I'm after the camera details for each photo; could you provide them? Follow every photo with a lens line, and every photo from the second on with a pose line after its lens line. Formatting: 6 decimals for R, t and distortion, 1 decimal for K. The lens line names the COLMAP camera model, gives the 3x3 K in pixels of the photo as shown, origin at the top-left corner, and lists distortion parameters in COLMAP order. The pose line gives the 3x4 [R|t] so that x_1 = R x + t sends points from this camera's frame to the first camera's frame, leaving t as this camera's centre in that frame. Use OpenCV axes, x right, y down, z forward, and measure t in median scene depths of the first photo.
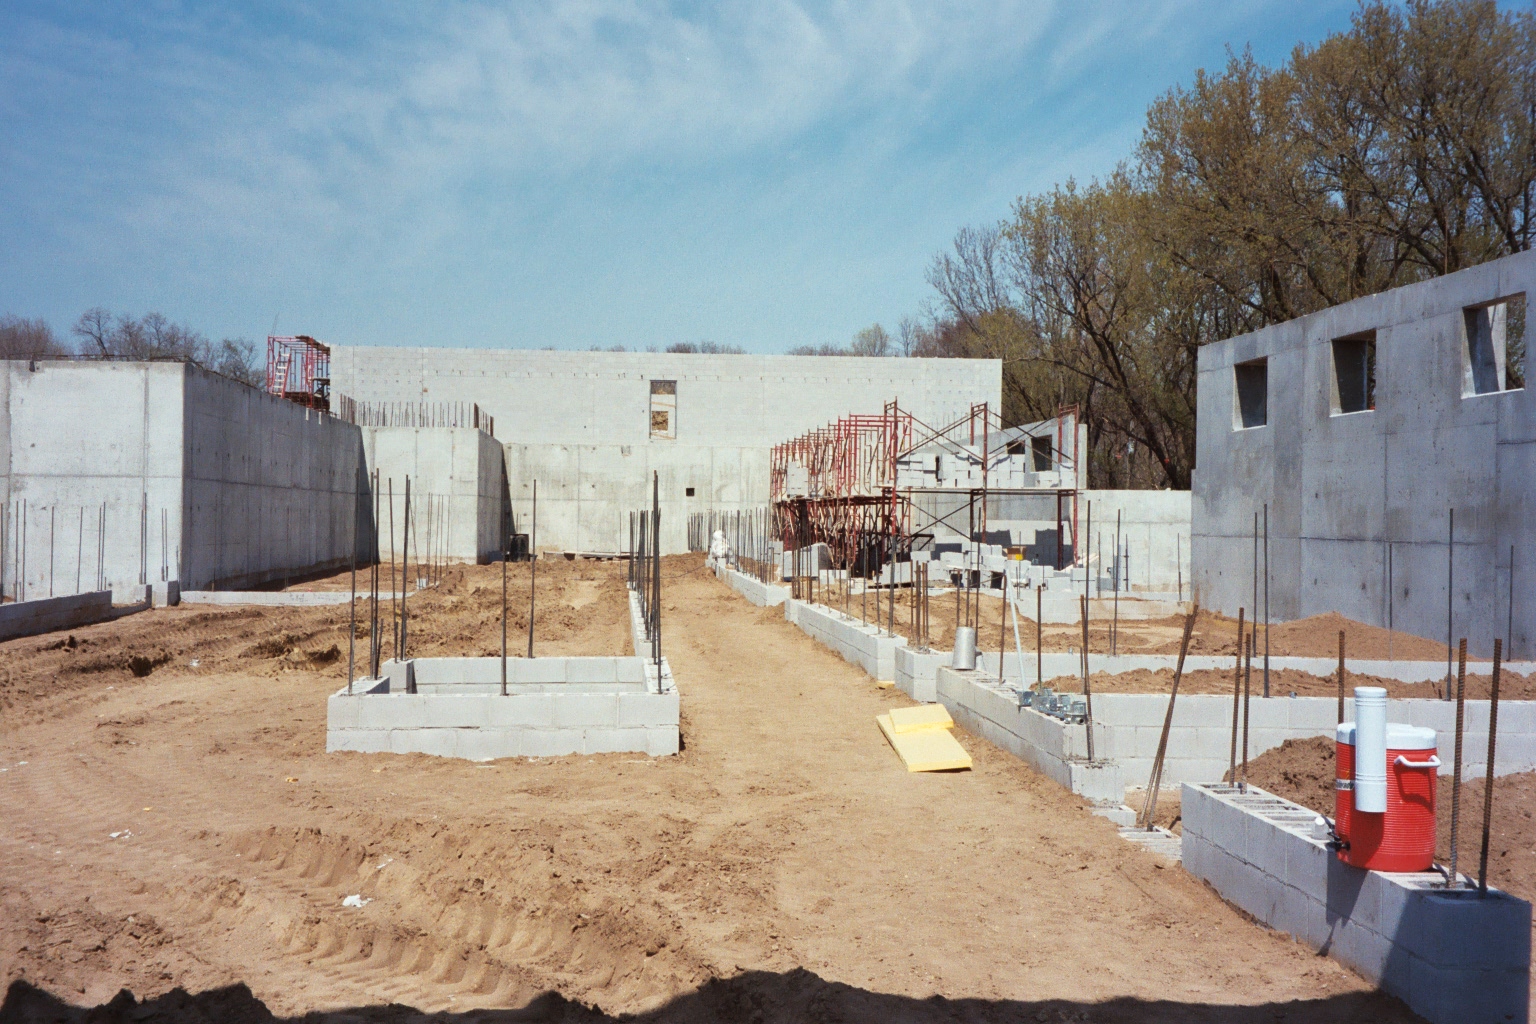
lens RADIAL K [[1520.1, 0, 888.4], [0, 1520.1, 531.5], [0, 0, 1]] dist [0.092546, -0.346020]
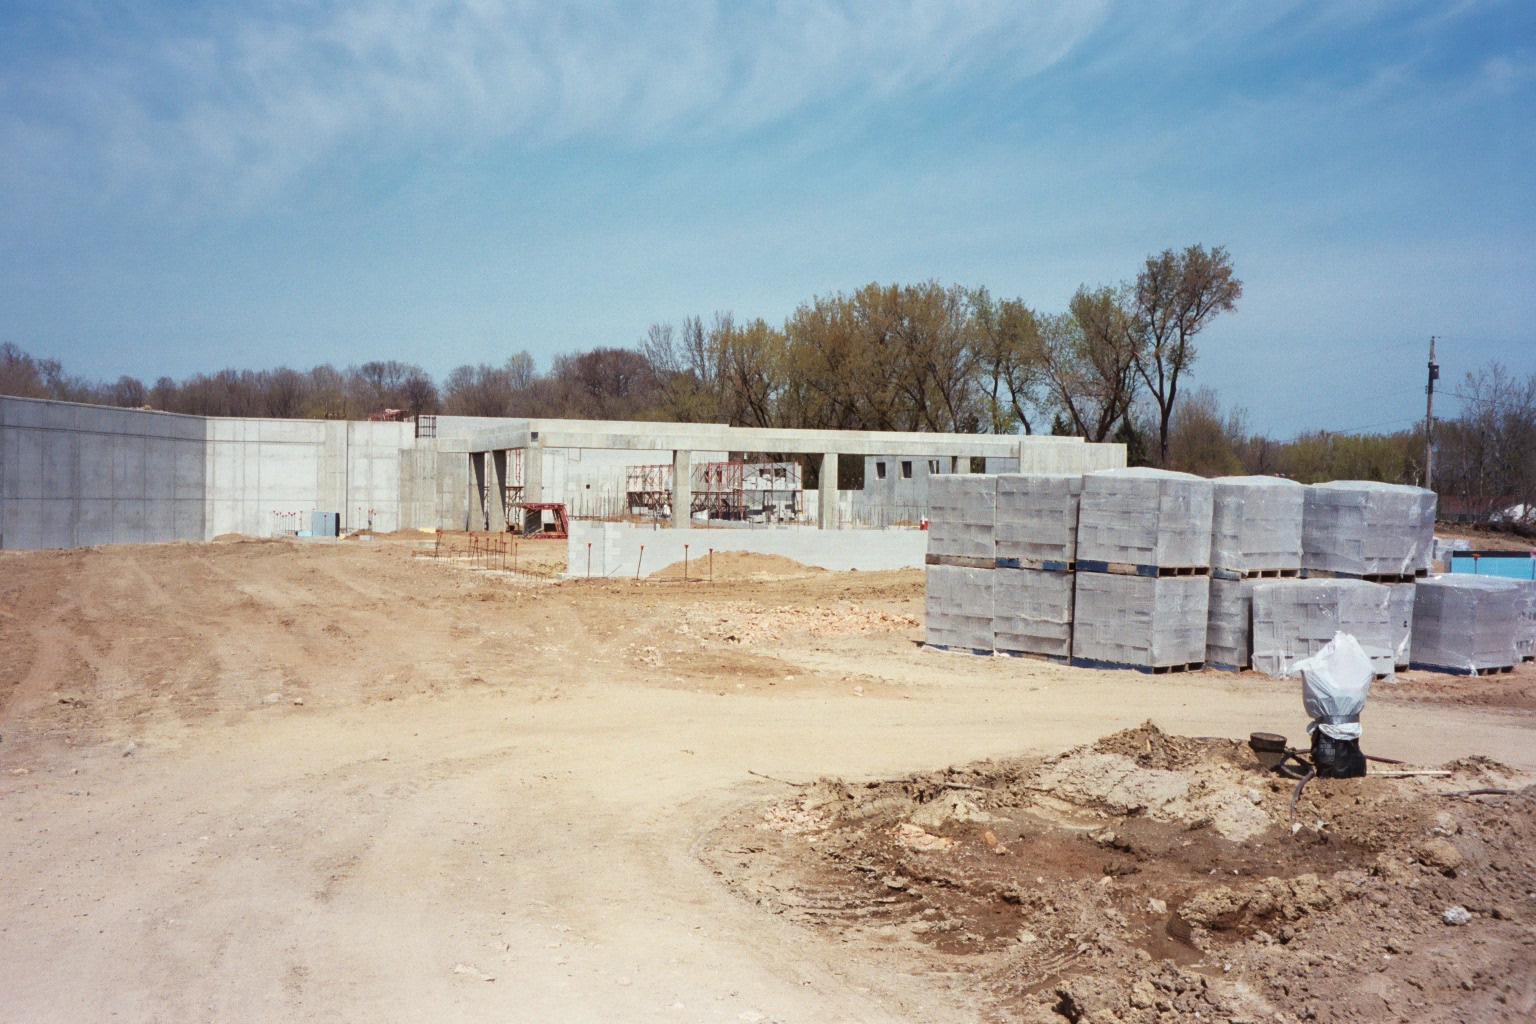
lens RADIAL K [[1520.1, 0, 888.4], [0, 1520.1, 531.5], [0, 0, 1]] dist [0.092546, -0.346020]
pose [[0.947533, -0.003699, 0.319635, -0.777022], [-0.000731, 0.999905, 0.013739, 0.012762], [-0.319656, -0.013252, 0.947441, -2.132055]]
